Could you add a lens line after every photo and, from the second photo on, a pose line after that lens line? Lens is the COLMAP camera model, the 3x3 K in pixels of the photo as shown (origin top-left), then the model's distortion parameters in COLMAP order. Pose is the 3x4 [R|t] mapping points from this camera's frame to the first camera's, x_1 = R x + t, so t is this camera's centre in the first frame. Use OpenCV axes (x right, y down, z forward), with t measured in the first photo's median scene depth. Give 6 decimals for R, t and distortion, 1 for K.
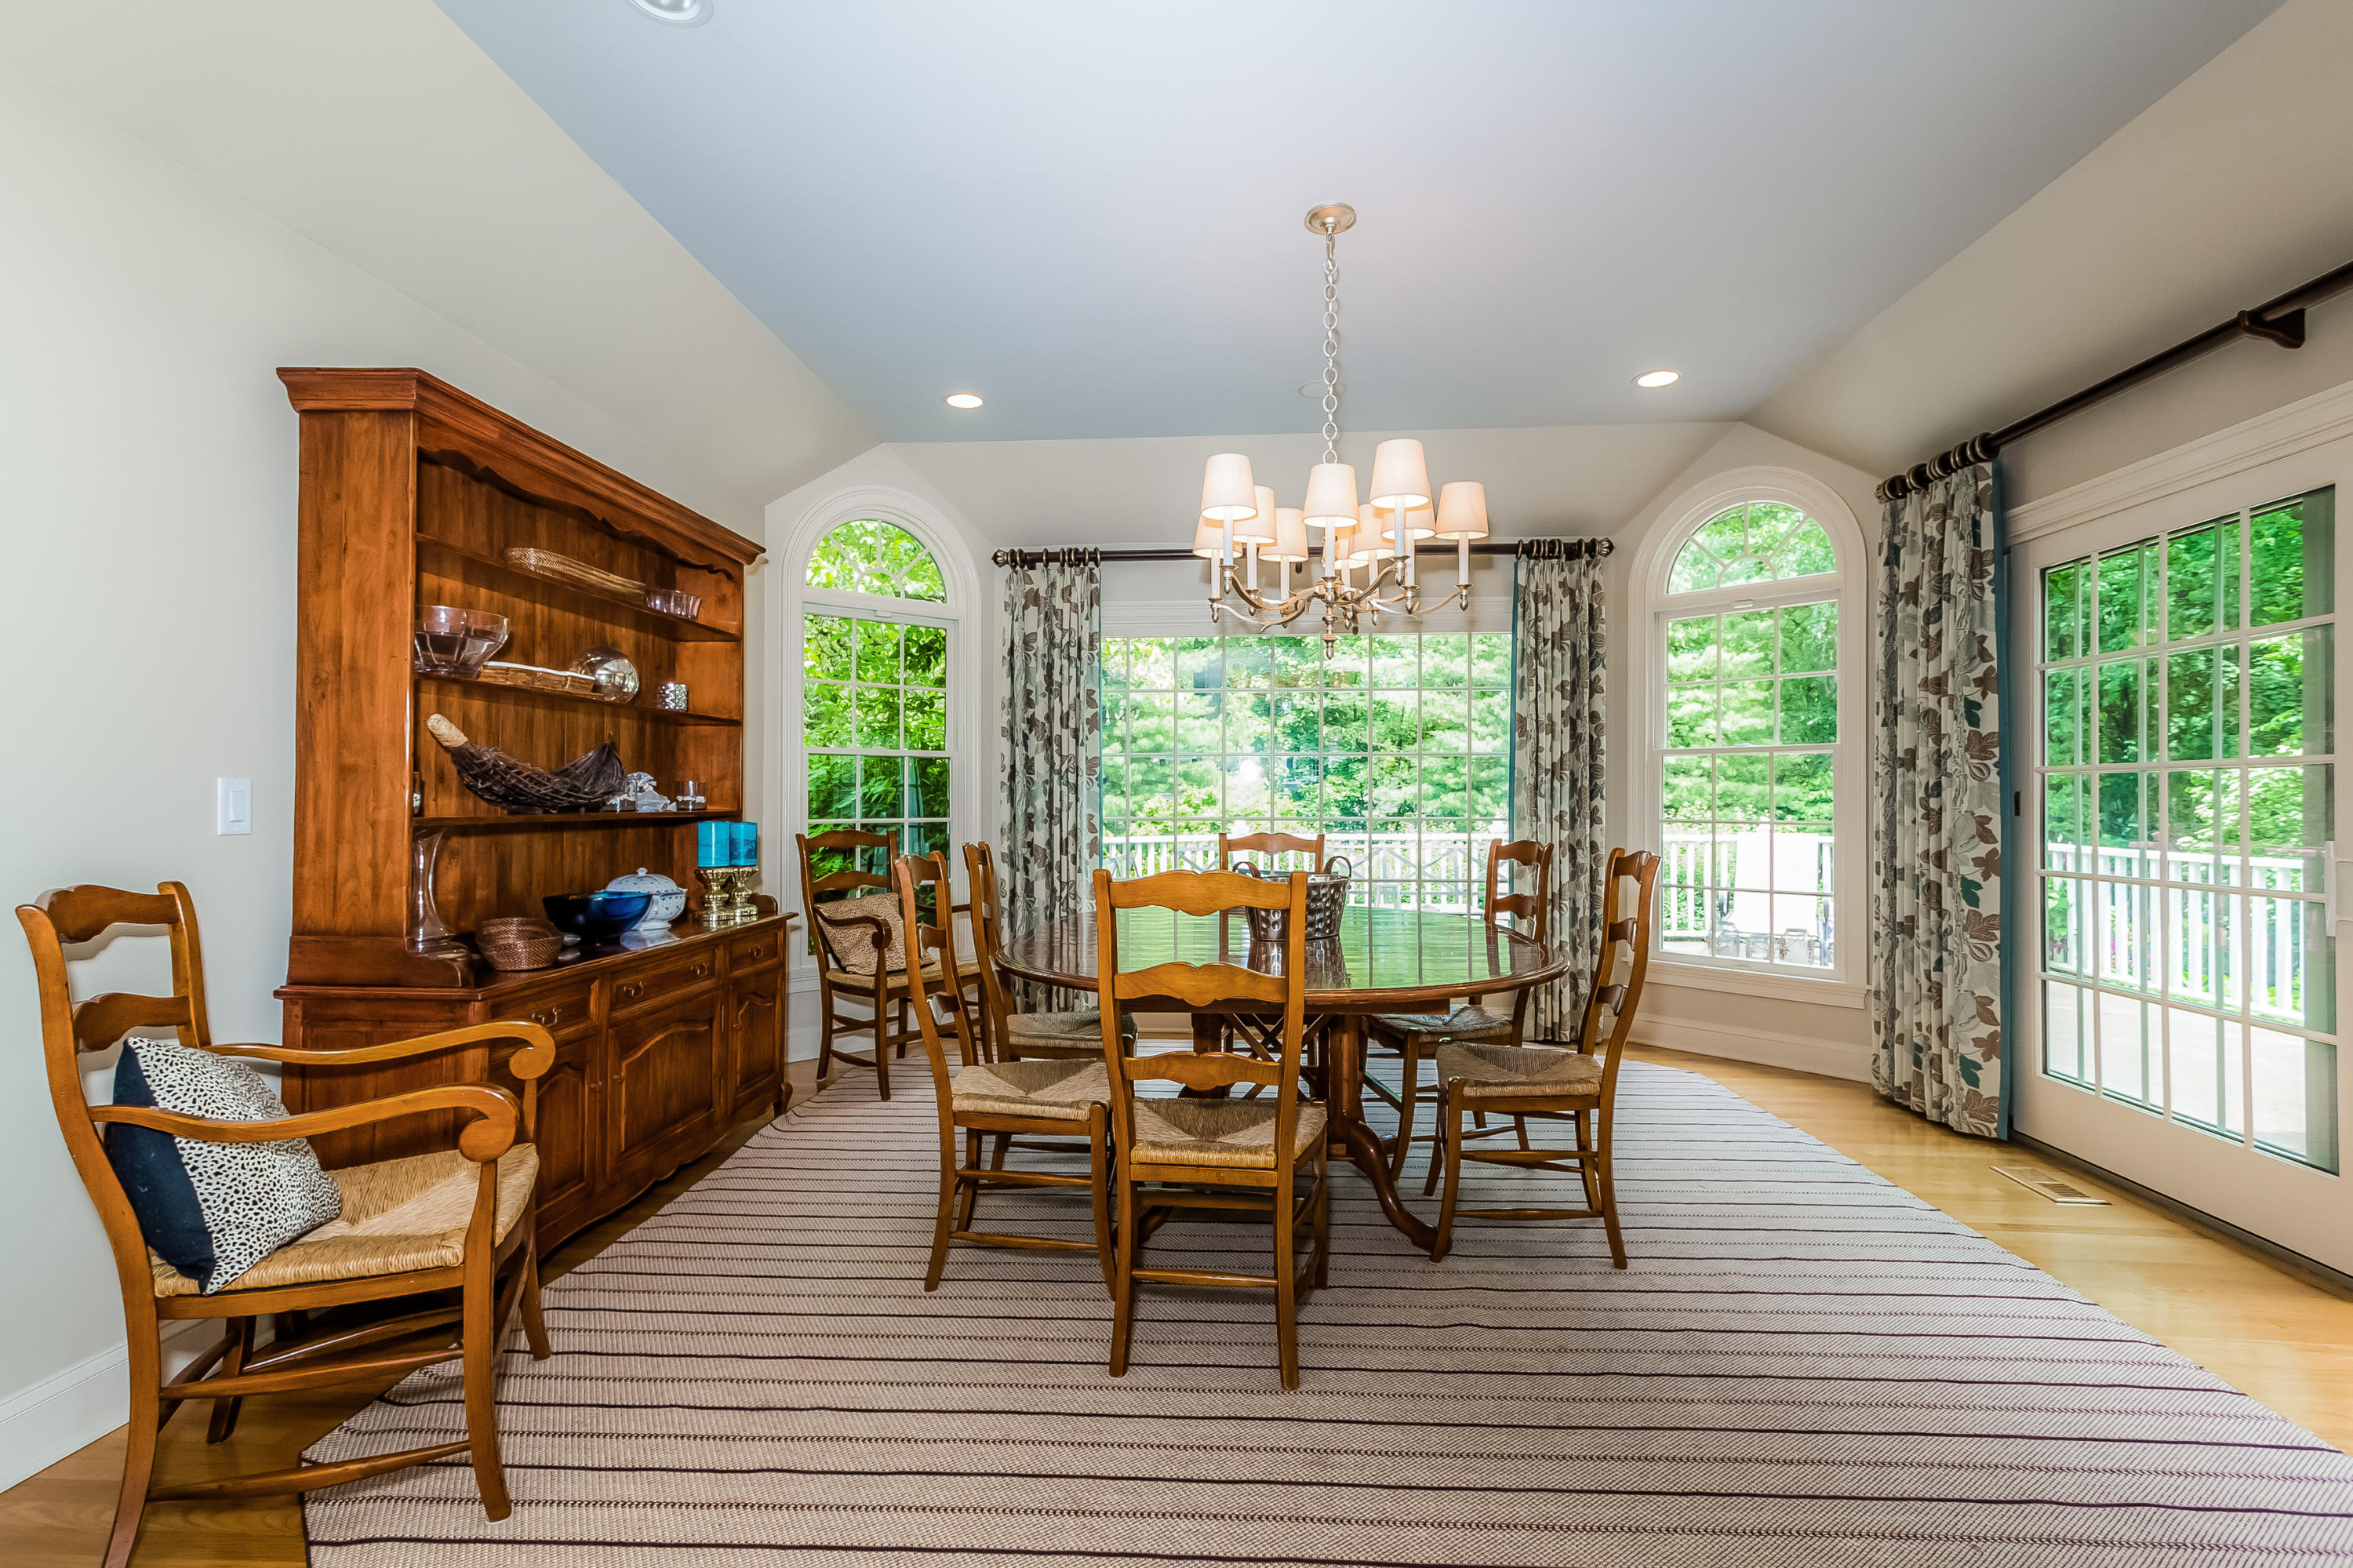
lens RADIAL K [[1133.0, 0, 1154.9], [0, 1133.0, 791.1], [0, 0, 1]] dist [0.020017, -0.000744]
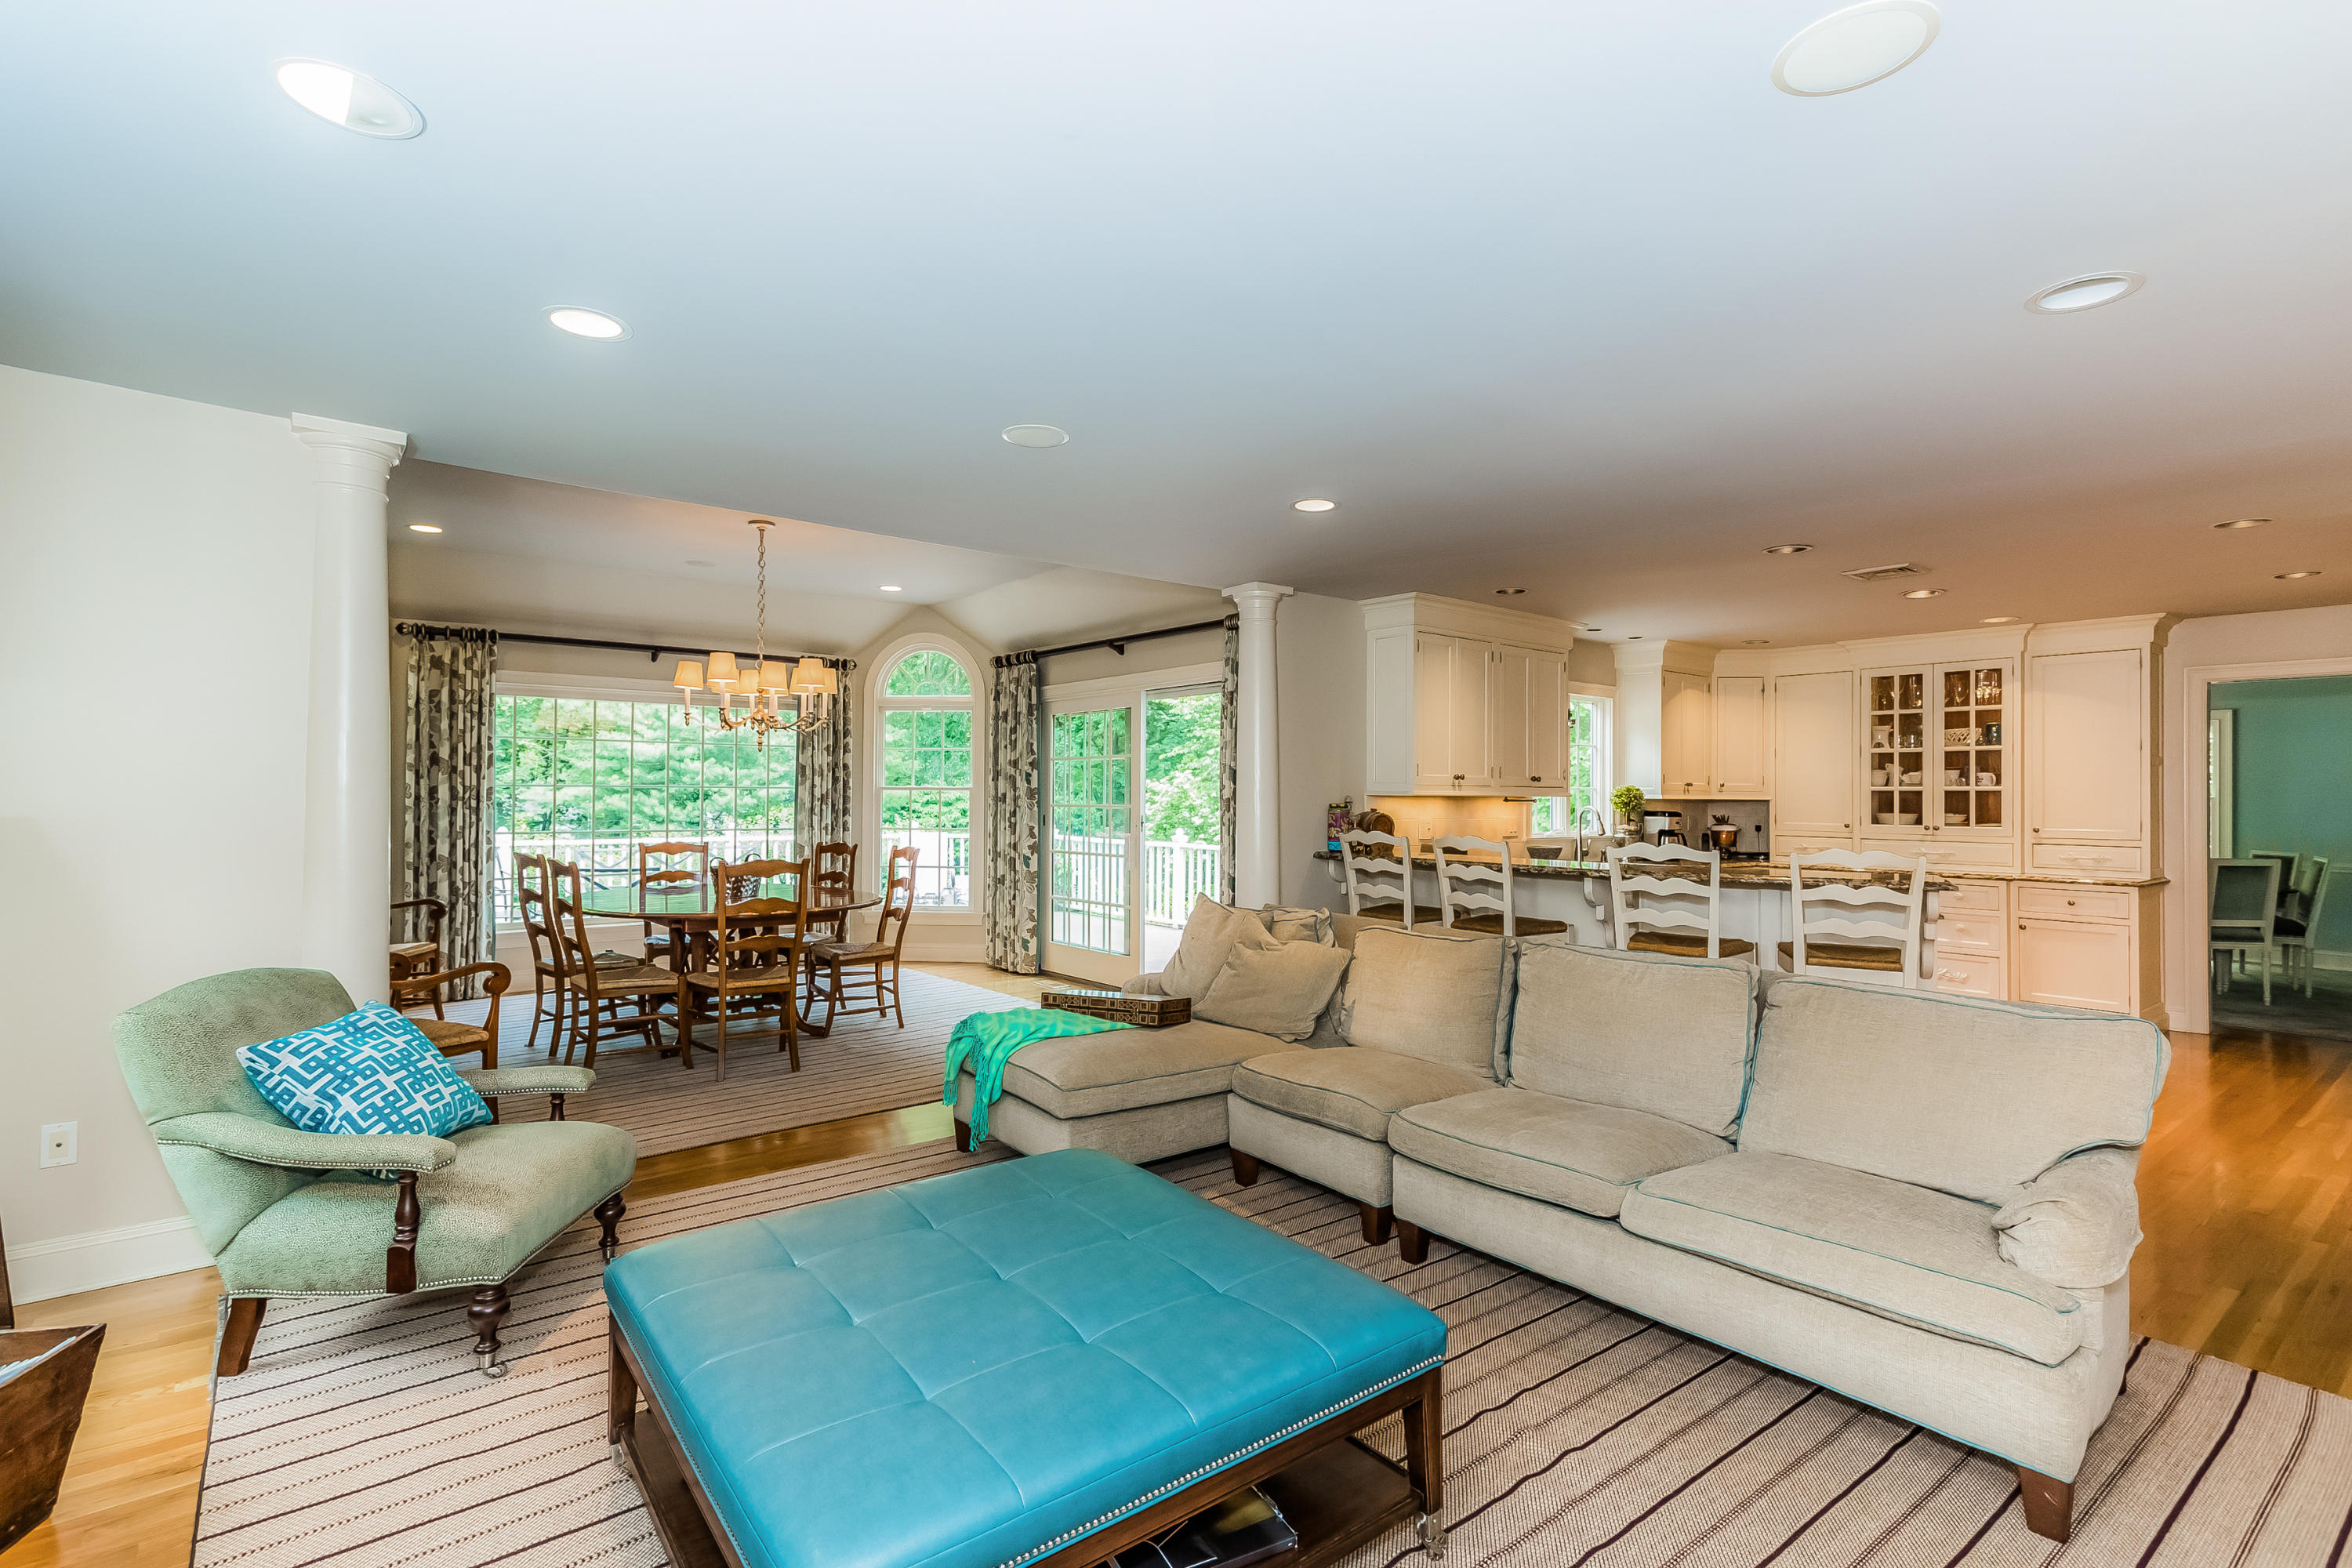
lens RADIAL K [[1132.5, 0, 1154.4], [0, 1132.5, 791.1], [0, 0, 1]] dist [0.020017, -0.000744]
pose [[0.748993, 0.007291, 0.662538, -0.493433], [-0.008366, 0.999964, -0.001547, -0.040766], [-0.662525, -0.004384, 0.749027, -0.716111]]
